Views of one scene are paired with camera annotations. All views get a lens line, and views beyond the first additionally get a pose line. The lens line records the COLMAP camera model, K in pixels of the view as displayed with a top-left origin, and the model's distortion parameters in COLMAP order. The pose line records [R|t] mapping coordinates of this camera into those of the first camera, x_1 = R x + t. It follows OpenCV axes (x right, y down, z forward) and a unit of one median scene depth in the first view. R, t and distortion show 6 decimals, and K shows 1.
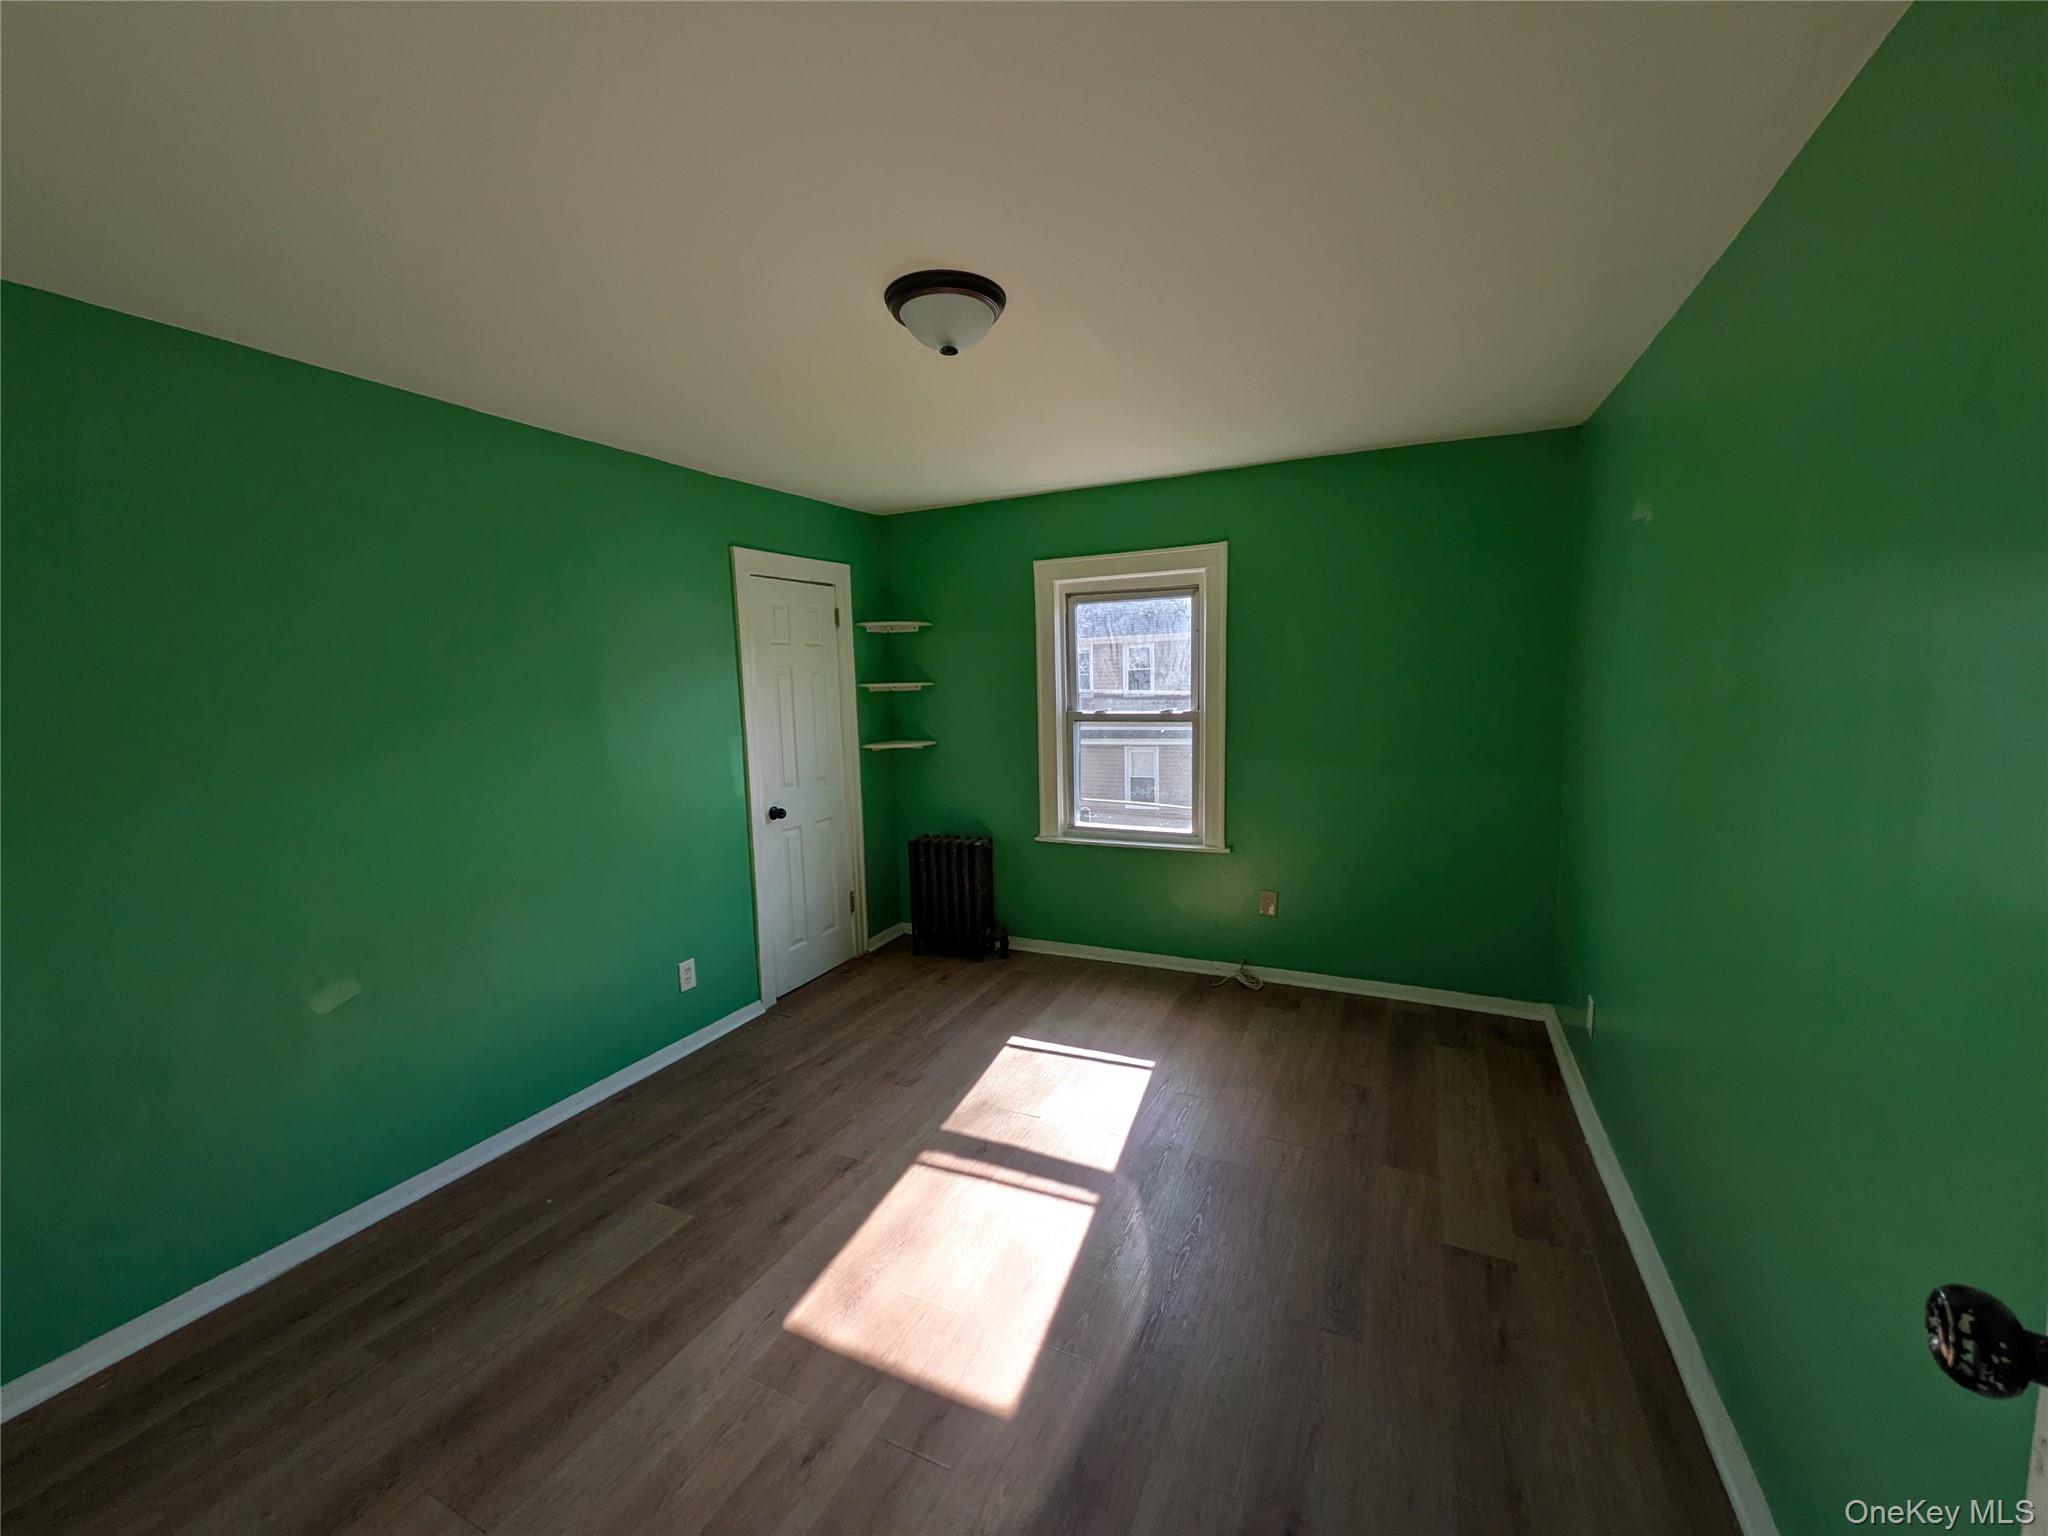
lens RADIAL K [[809.6, 0, 1026.8], [0, 809.6, 768.2], [0, 0, 1]] dist [0.003127, -0.000199]
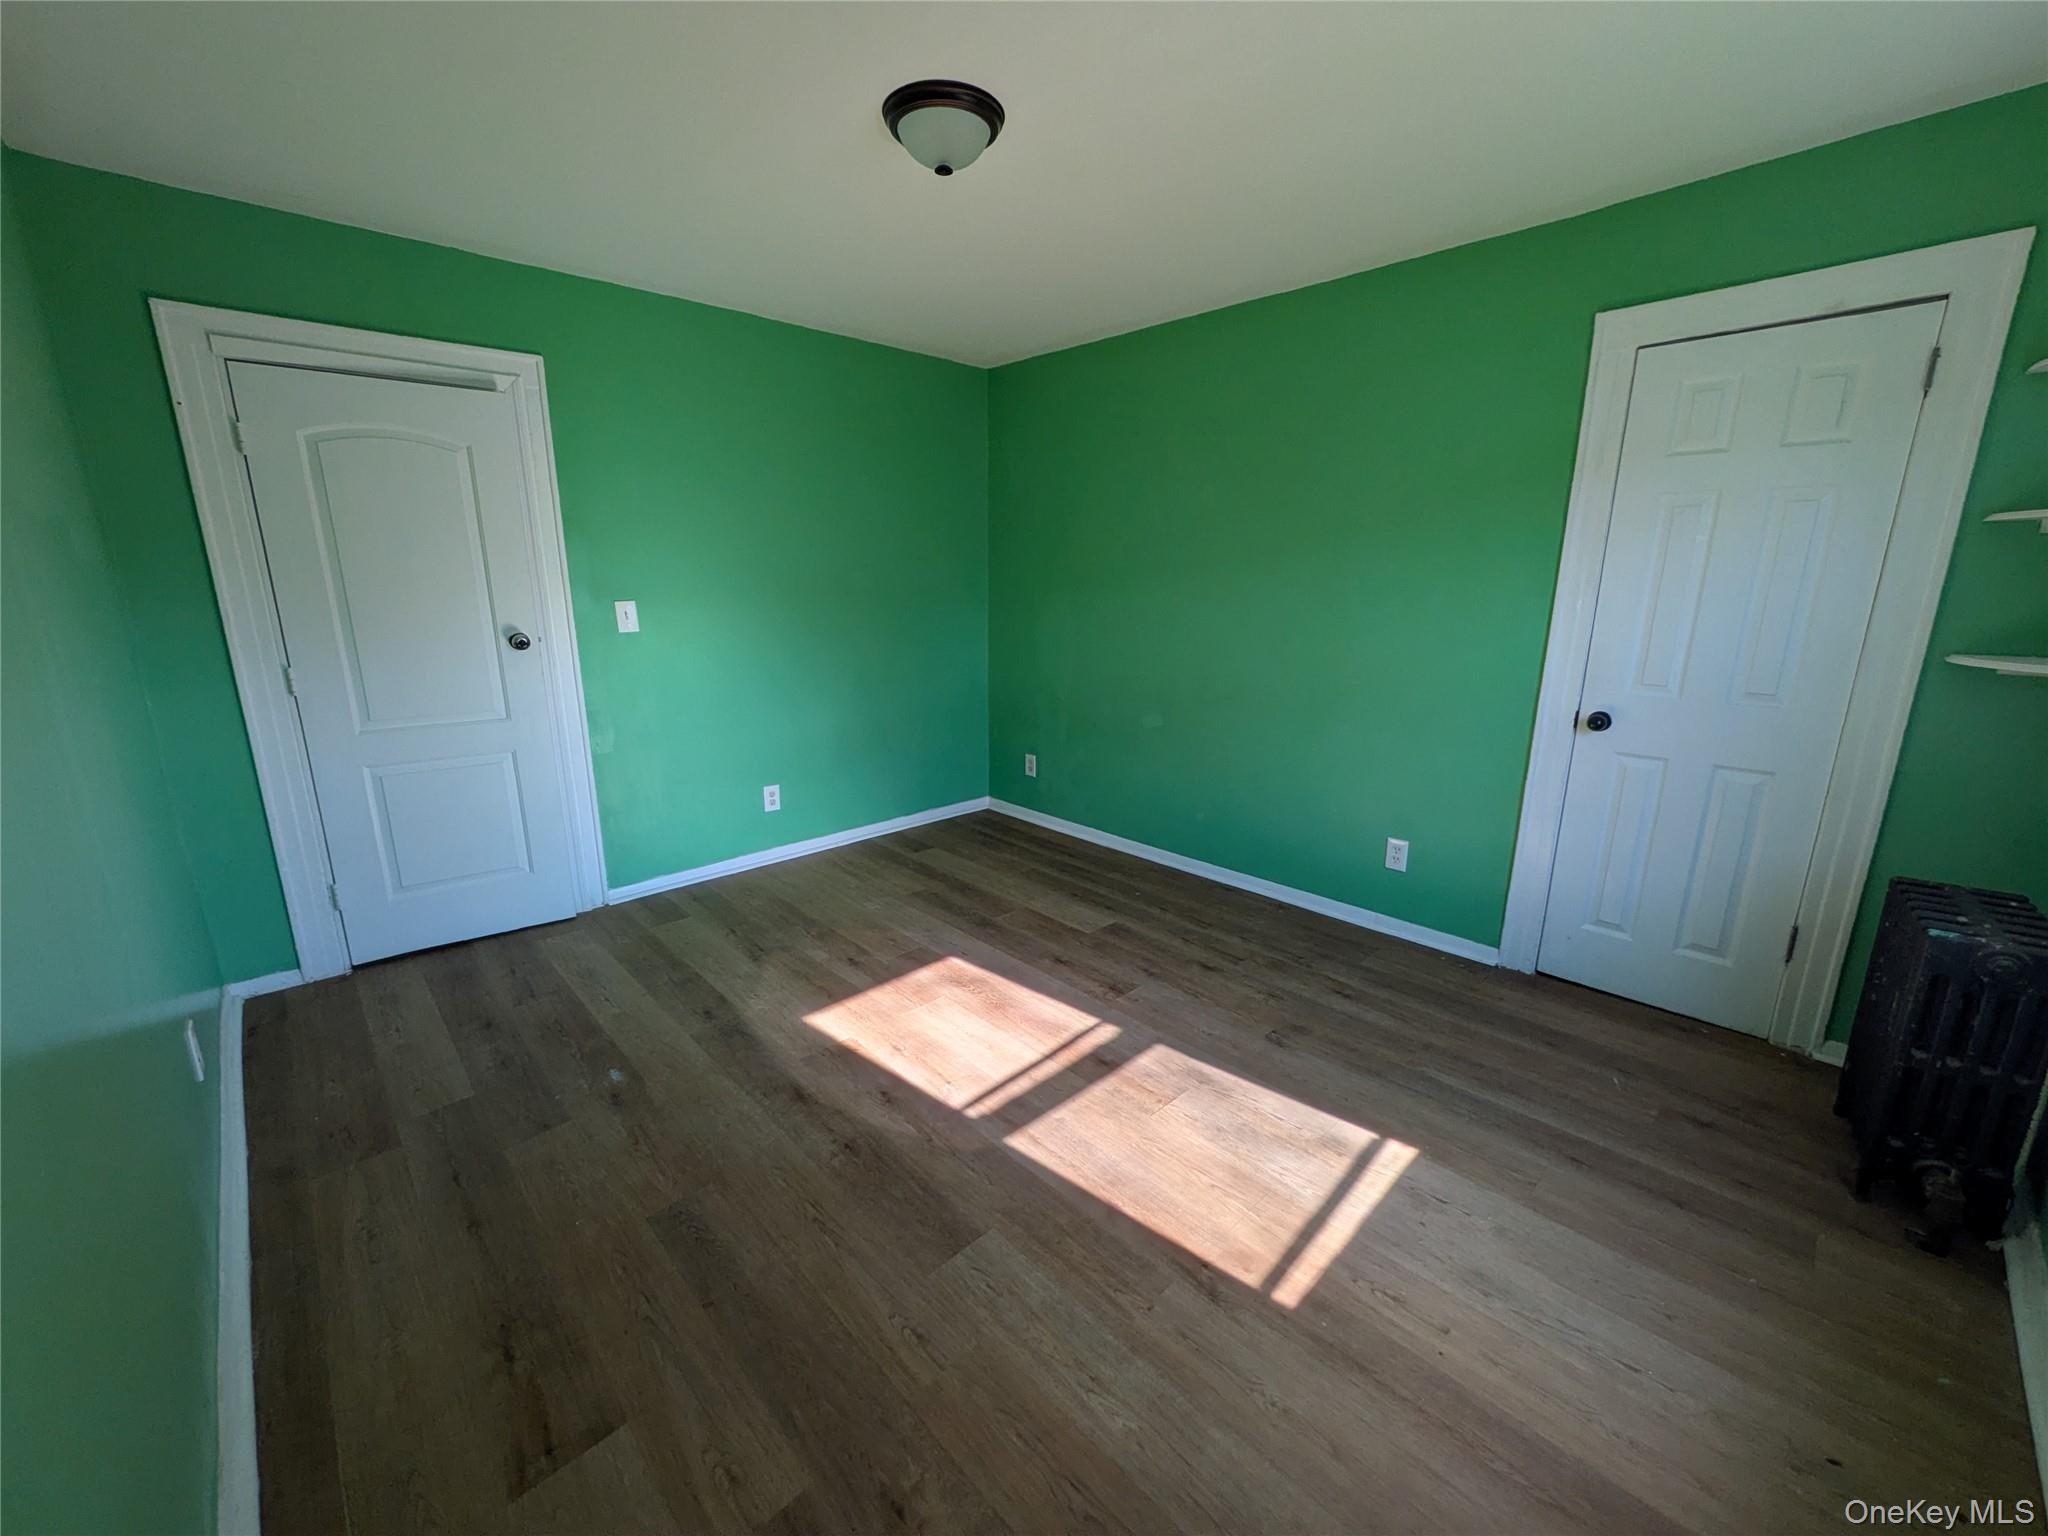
lens RADIAL K [[809.6, 0, 1026.8], [0, 809.6, 768.2], [0, 0, 1]] dist [0.003127, -0.000199]
pose [[-0.360119, 0.242096, -0.900946, 0.715925], [-0.096461, 0.950902, 0.294076, -0.090003], [0.927906, 0.192809, -0.319085, 1.178085]]
